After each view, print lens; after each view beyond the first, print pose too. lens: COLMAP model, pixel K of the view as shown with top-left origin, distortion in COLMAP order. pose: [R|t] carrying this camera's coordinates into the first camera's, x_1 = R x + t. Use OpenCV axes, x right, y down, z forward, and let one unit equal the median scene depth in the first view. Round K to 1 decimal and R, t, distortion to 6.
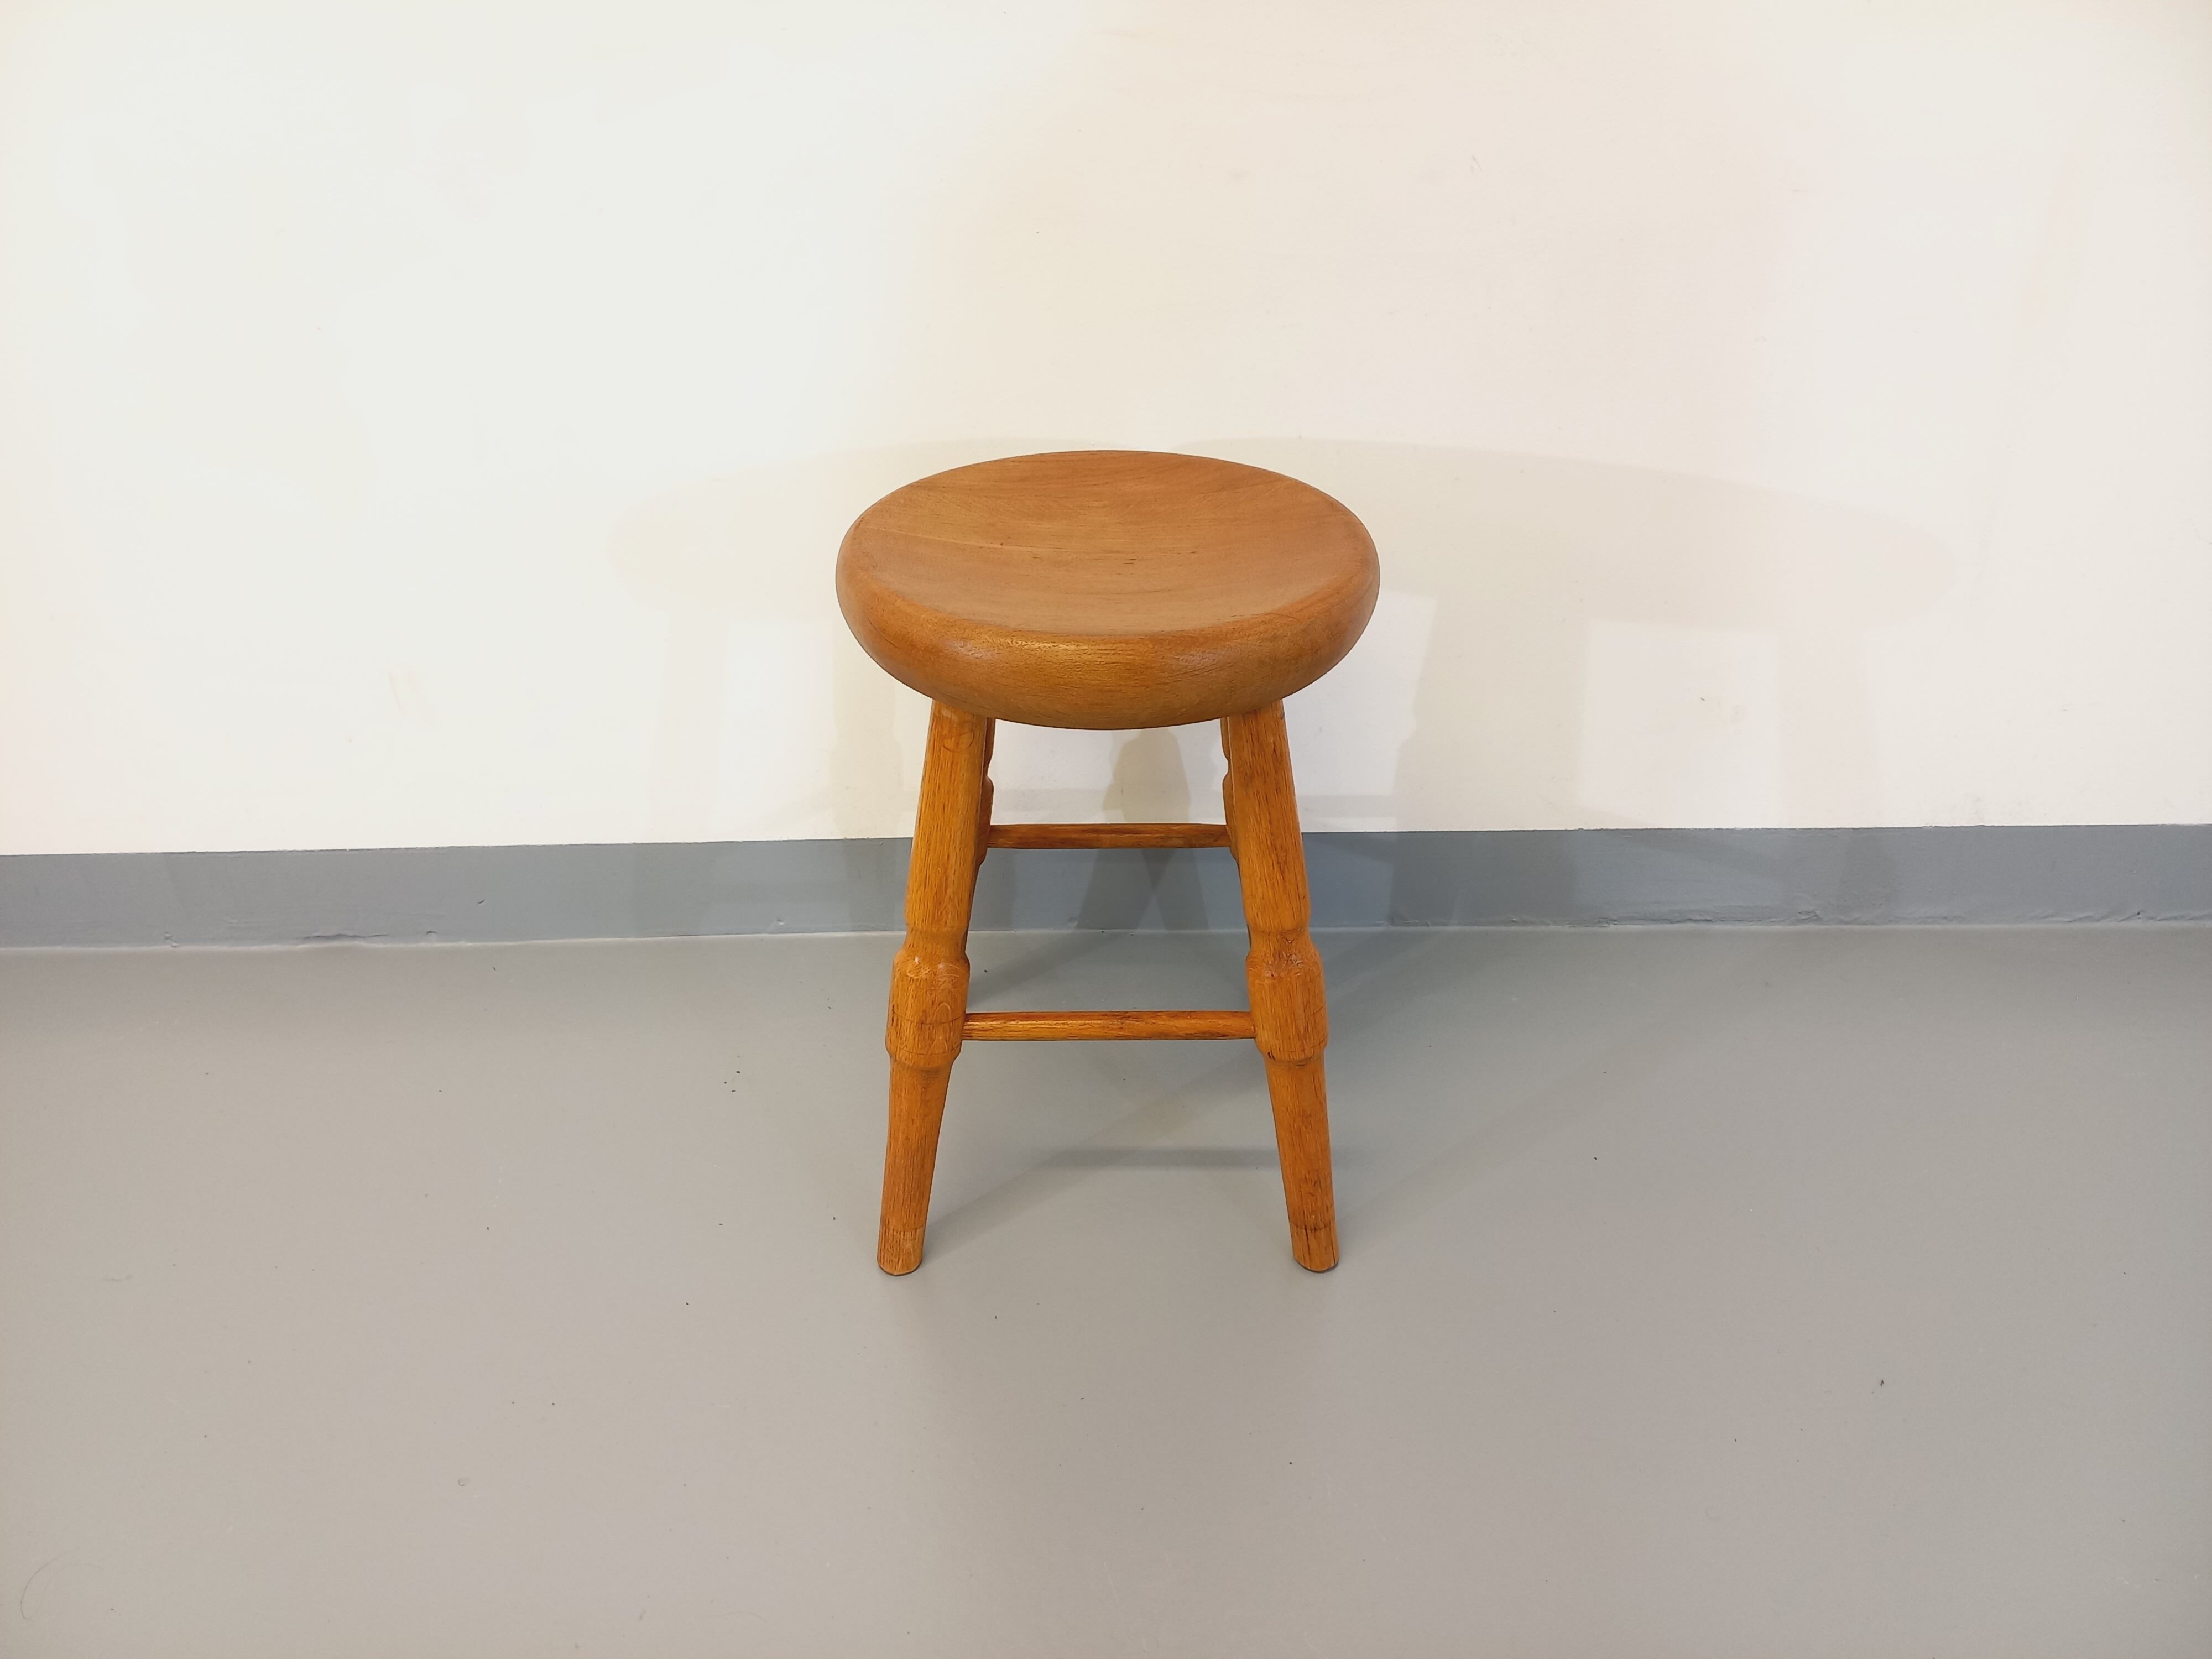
lens RADIAL K [[1579.1, 0, 1106.0], [0, 1579.1, 829.5], [0, 0, 1]] dist [-0.000990, -0.004013]
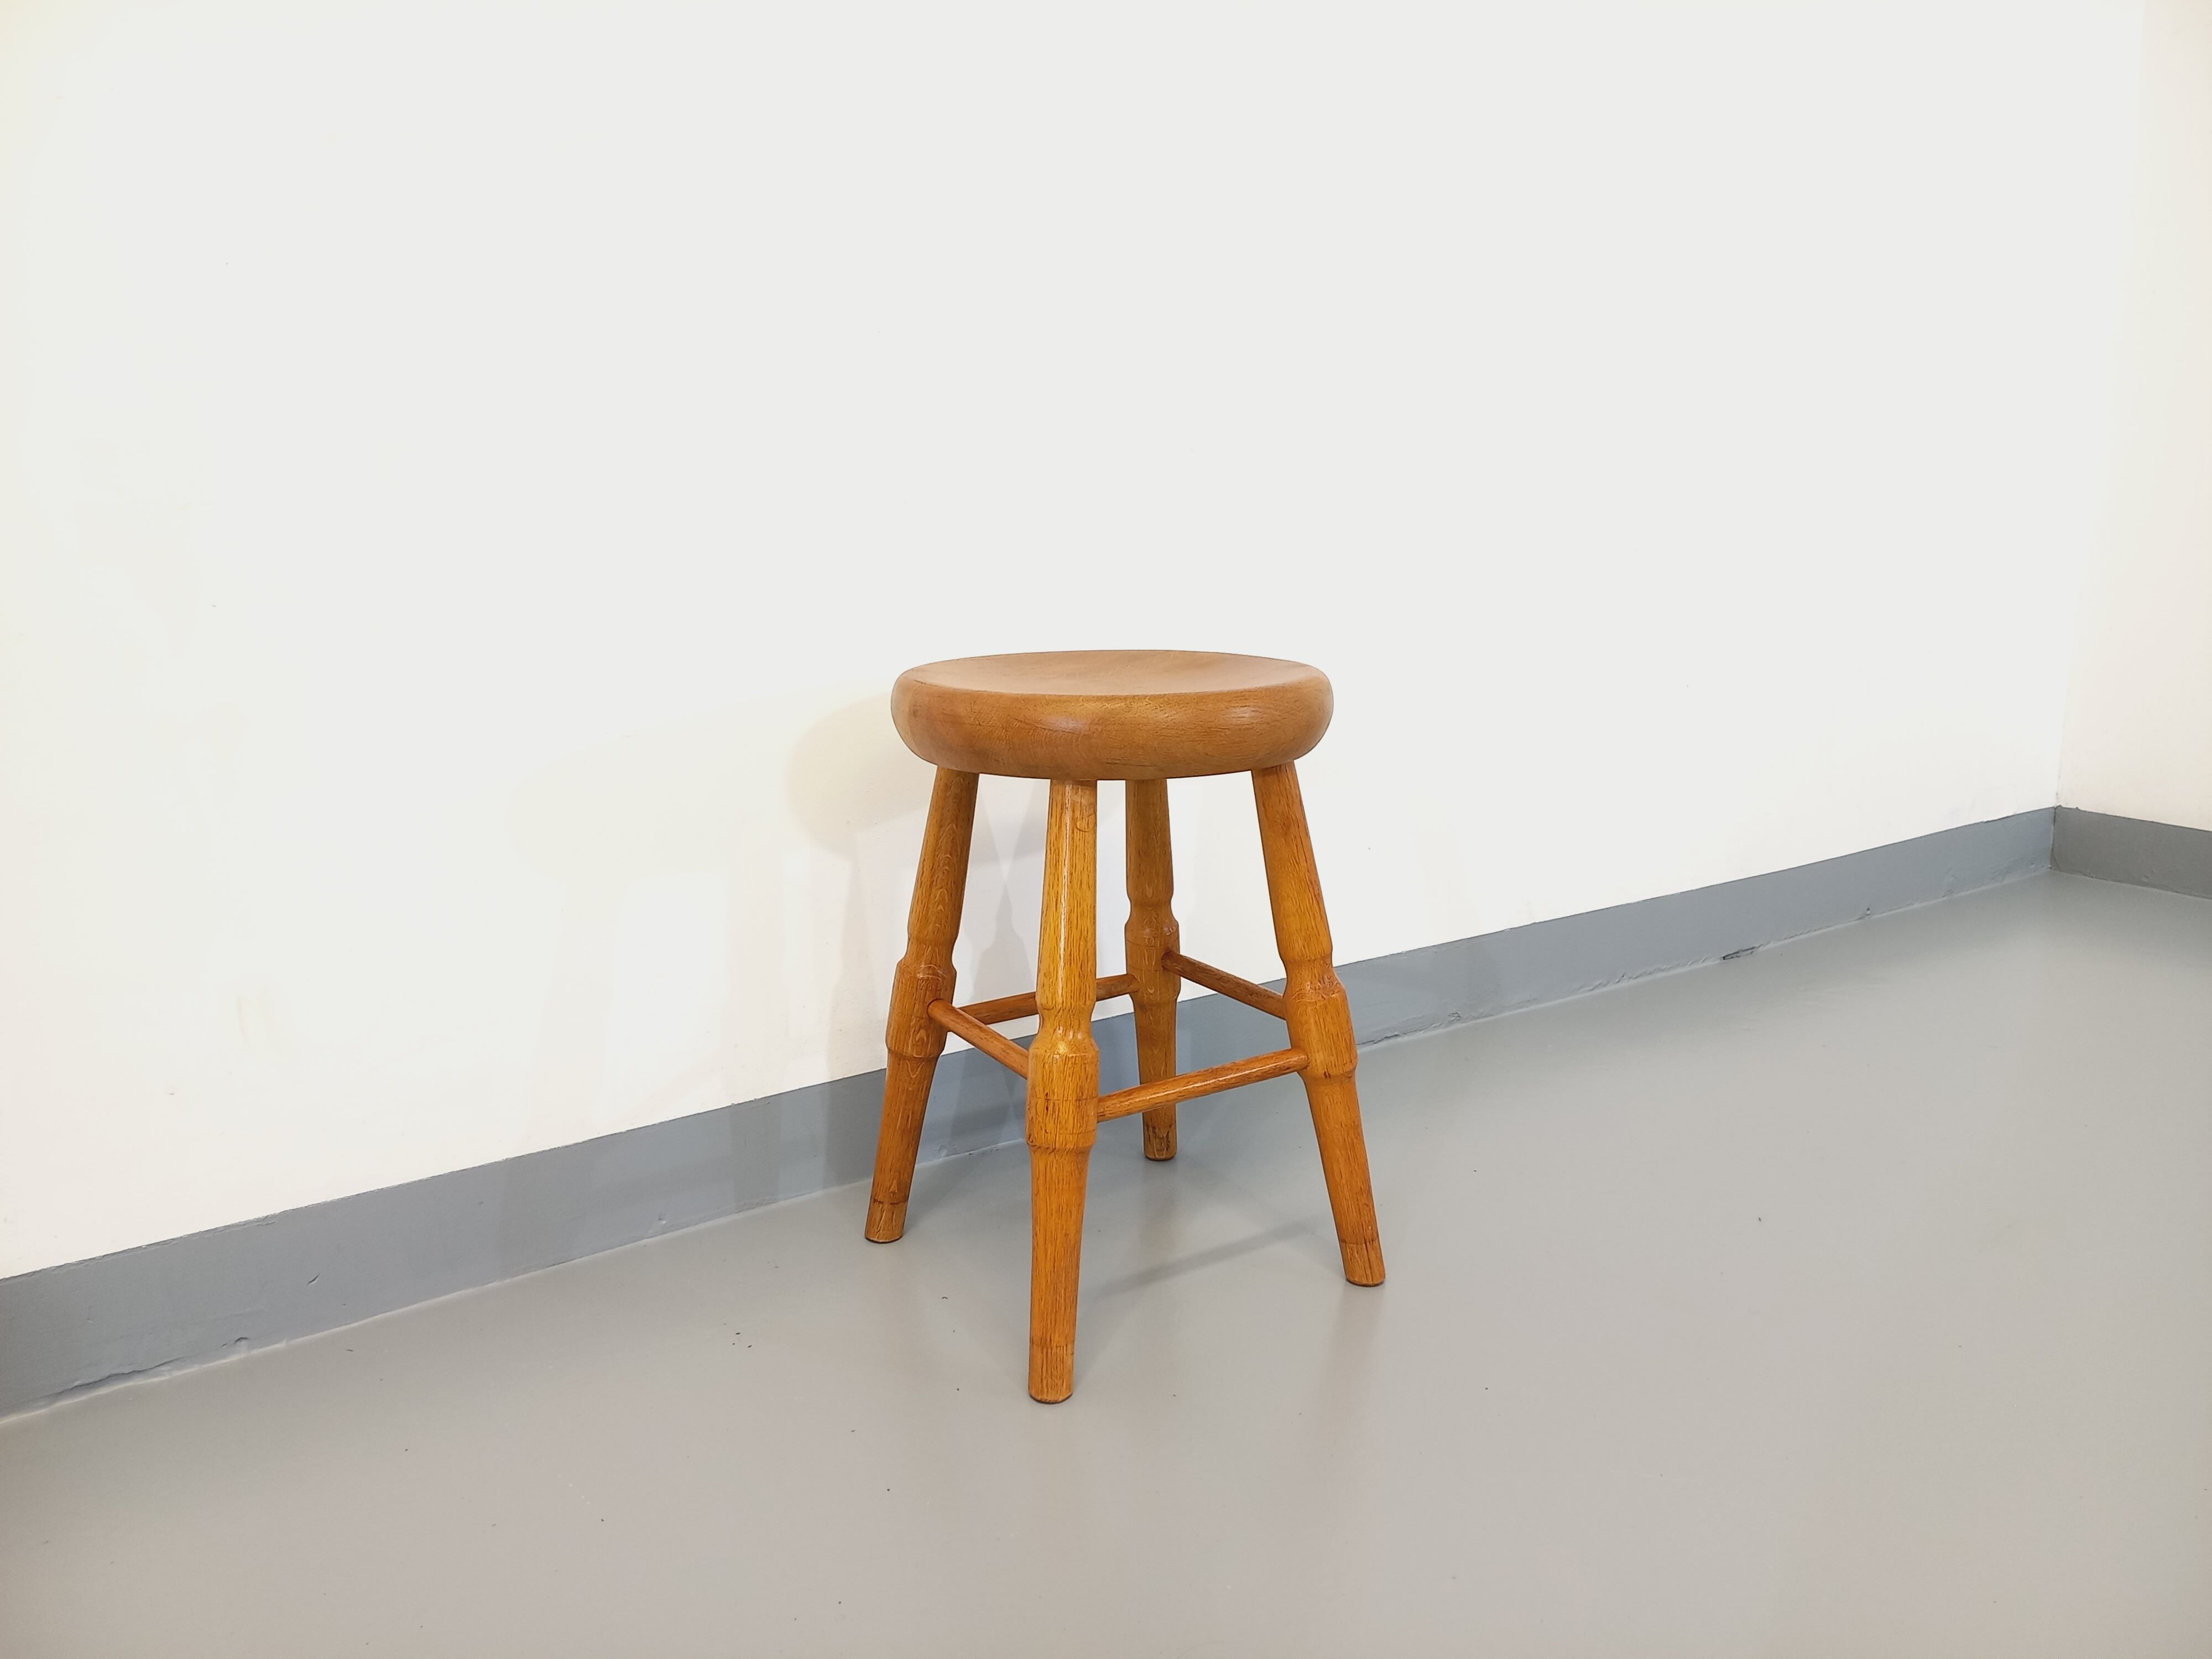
lens RADIAL K [[1579.1, 0, 1106.0], [0, 1579.1, 829.5], [0, 0, 1]] dist [-0.000990, -0.004013]
pose [[0.842963, -0.119084, 0.524626, -0.517469], [0.291900, 0.920403, -0.260100, 0.191571], [-0.451894, 0.372394, 0.810626, 0.039596]]
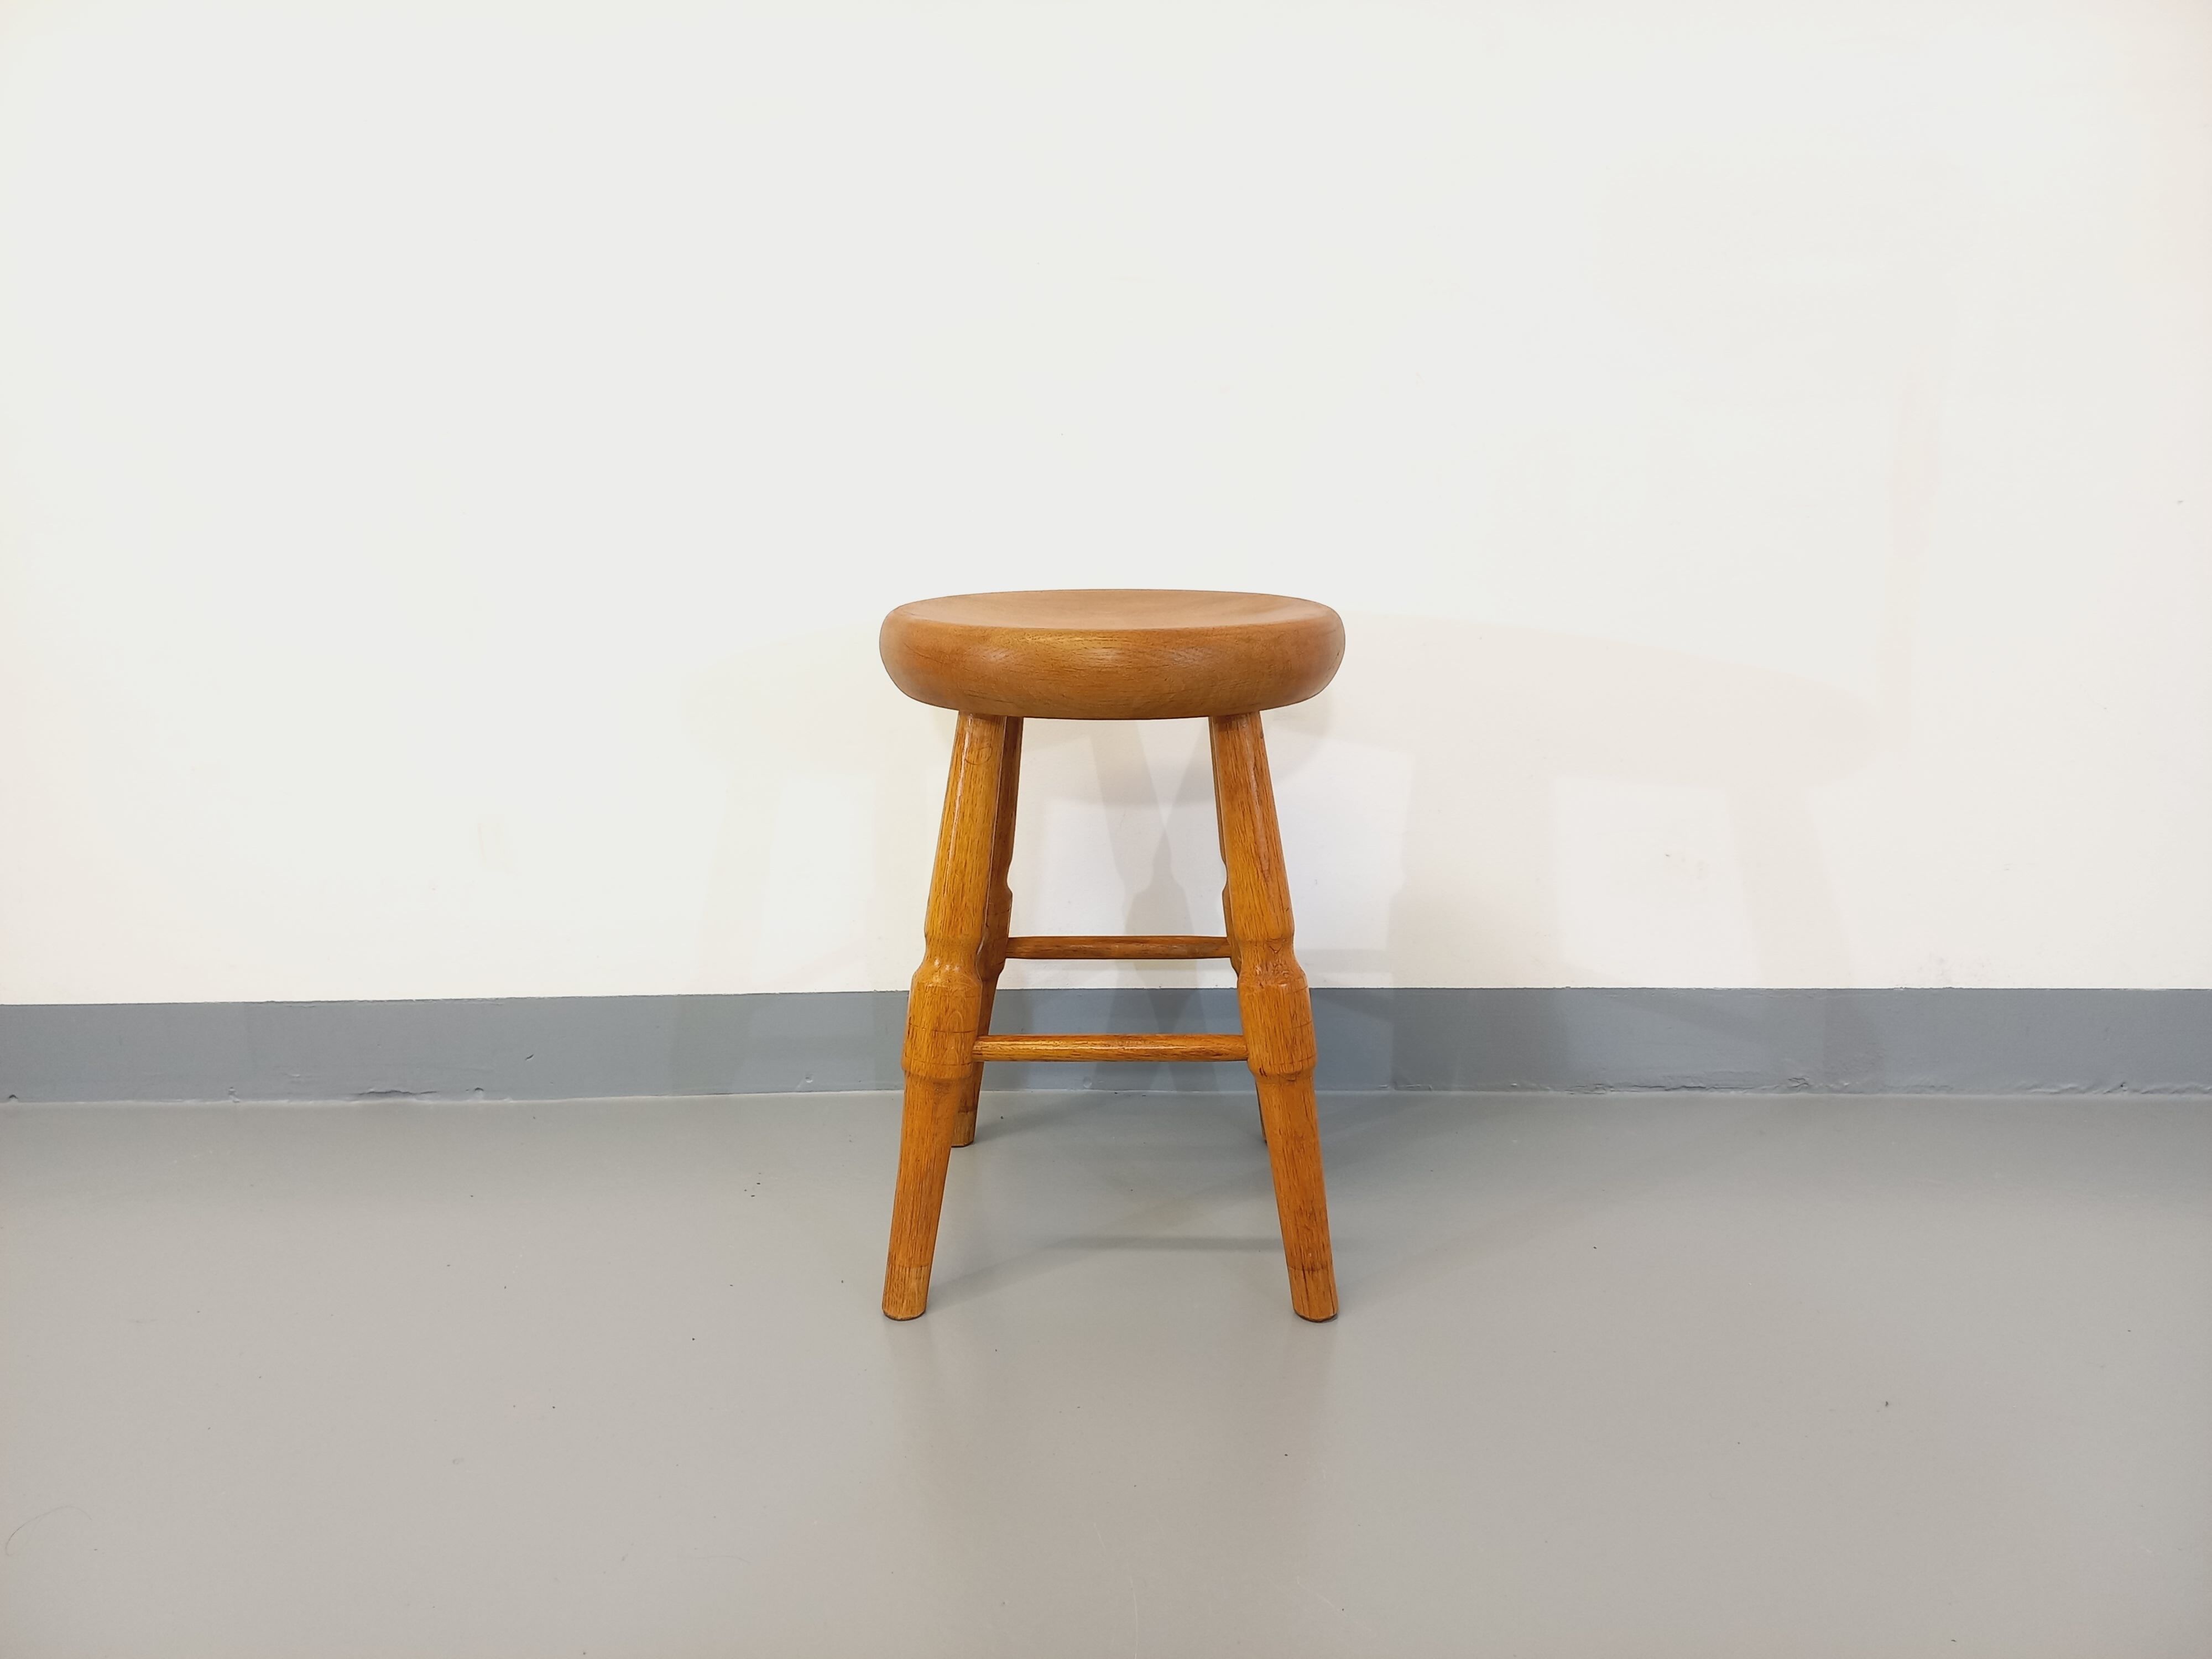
lens RADIAL K [[1574.9, 0, 1118.8], [0, 1574.9, 845.4], [0, 0, 1]] dist [-0.004246, -0.002582]
pose [[0.999730, 0.003764, -0.022946, 0.025930], [-0.010686, 0.950812, -0.309583, 0.267852], [0.020652, 0.309745, 0.950595, -0.045315]]
